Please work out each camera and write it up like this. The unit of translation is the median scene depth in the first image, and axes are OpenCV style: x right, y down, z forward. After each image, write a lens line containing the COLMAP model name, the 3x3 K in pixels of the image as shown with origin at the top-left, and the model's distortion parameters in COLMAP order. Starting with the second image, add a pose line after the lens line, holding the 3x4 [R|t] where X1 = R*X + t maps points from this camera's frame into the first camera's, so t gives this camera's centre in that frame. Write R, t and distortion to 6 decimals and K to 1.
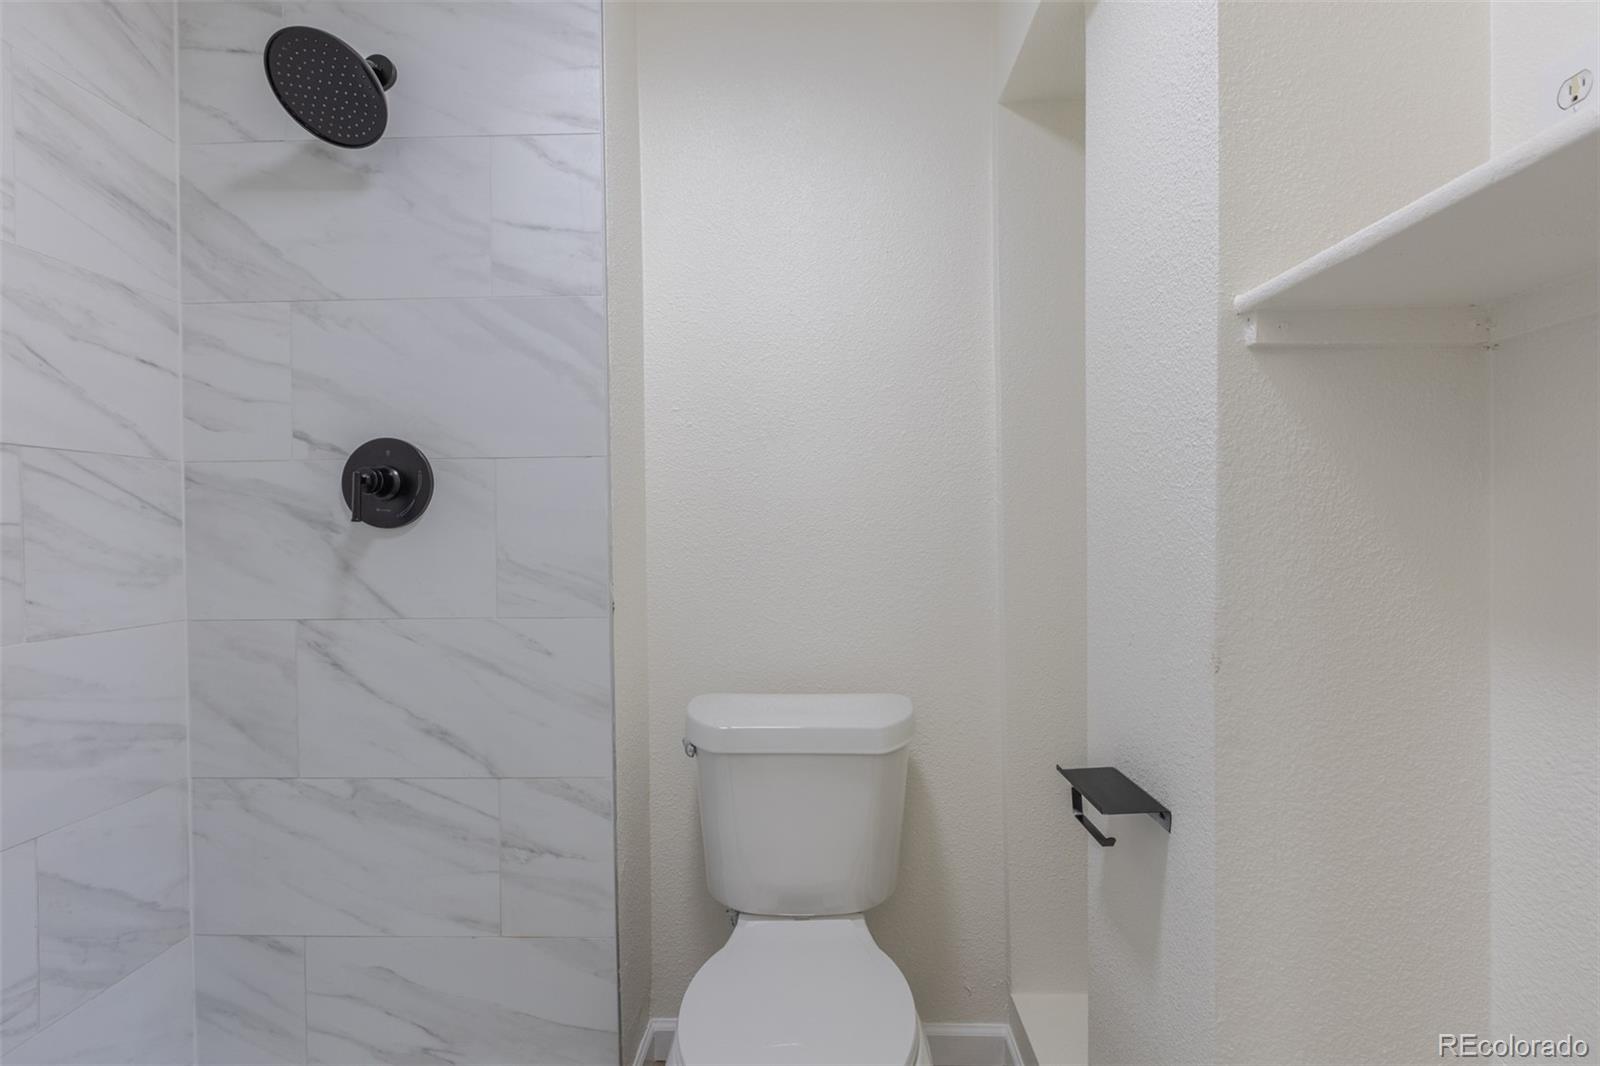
lens RADIAL K [[701.5, 0, 799.1], [0, 701.5, 526.0], [0, 0, 1]] dist [-0.002300, -0.000079]
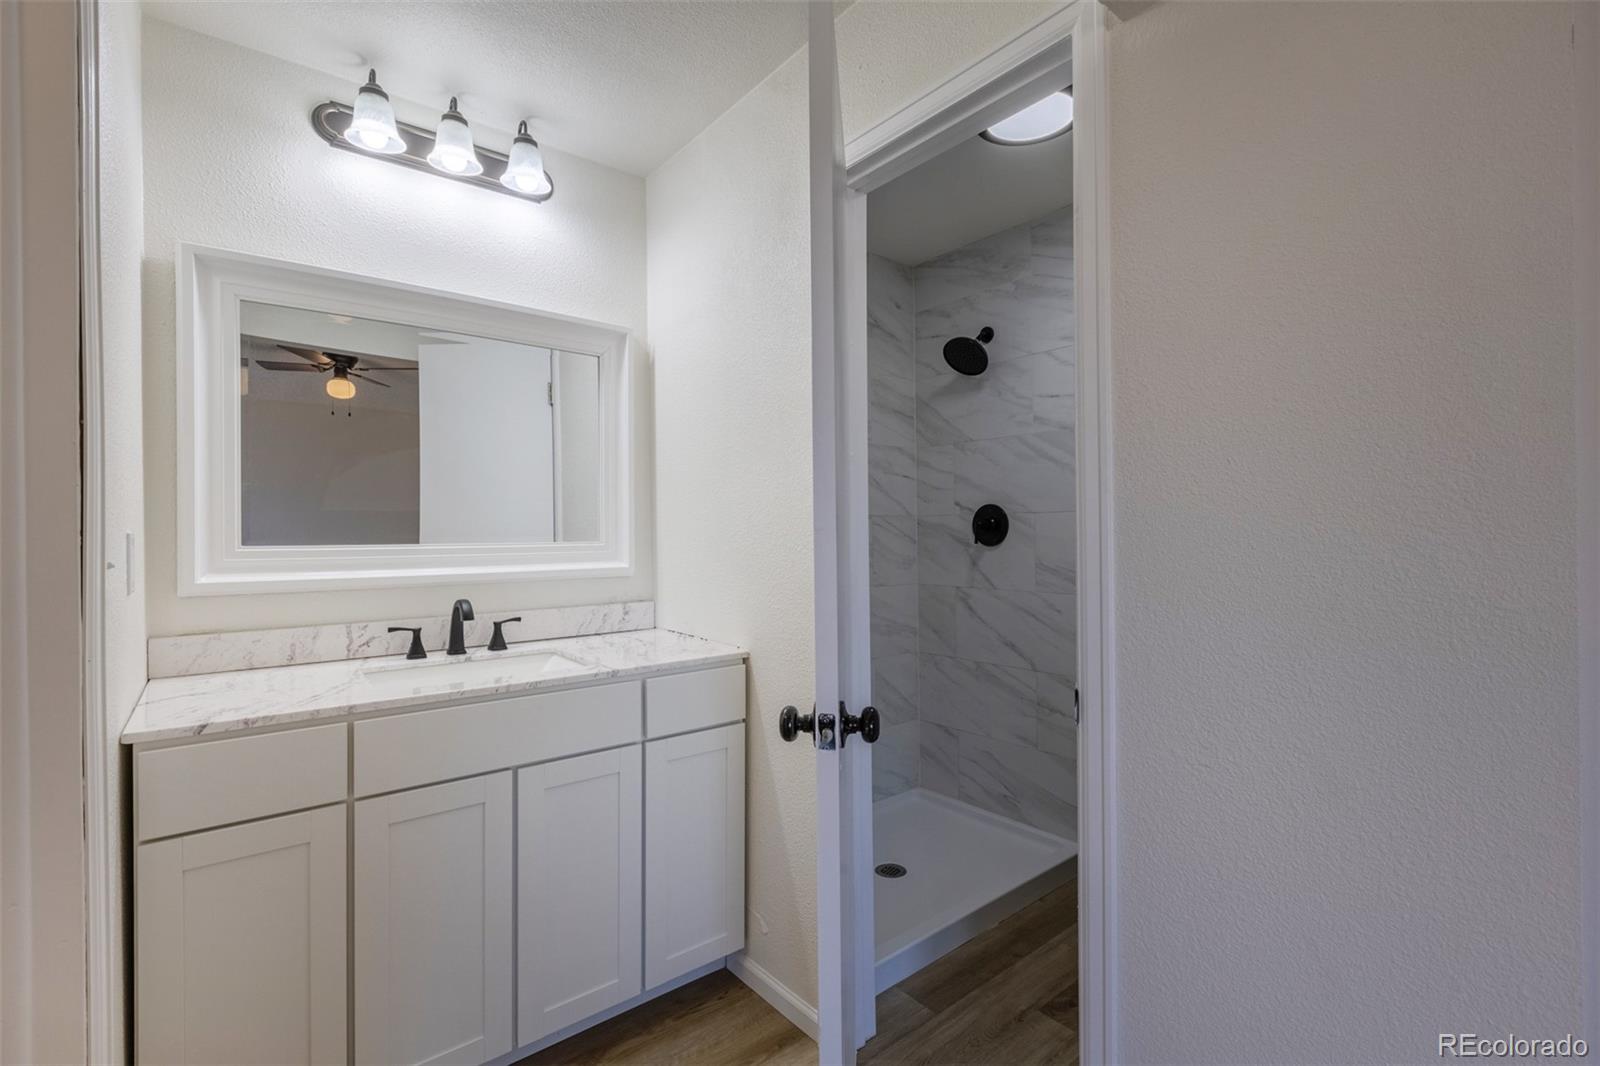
lens RADIAL K [[701.5, 0, 815.1], [0, 701.5, 528.1], [0, 0, 1]] dist [-0.002300, -0.000079]
pose [[0.656448, -0.001418, -0.754370, 0.674857], [-0.001286, 0.999995, -0.002999, -0.045298], [0.754370, 0.002938, 0.656443, -0.804910]]
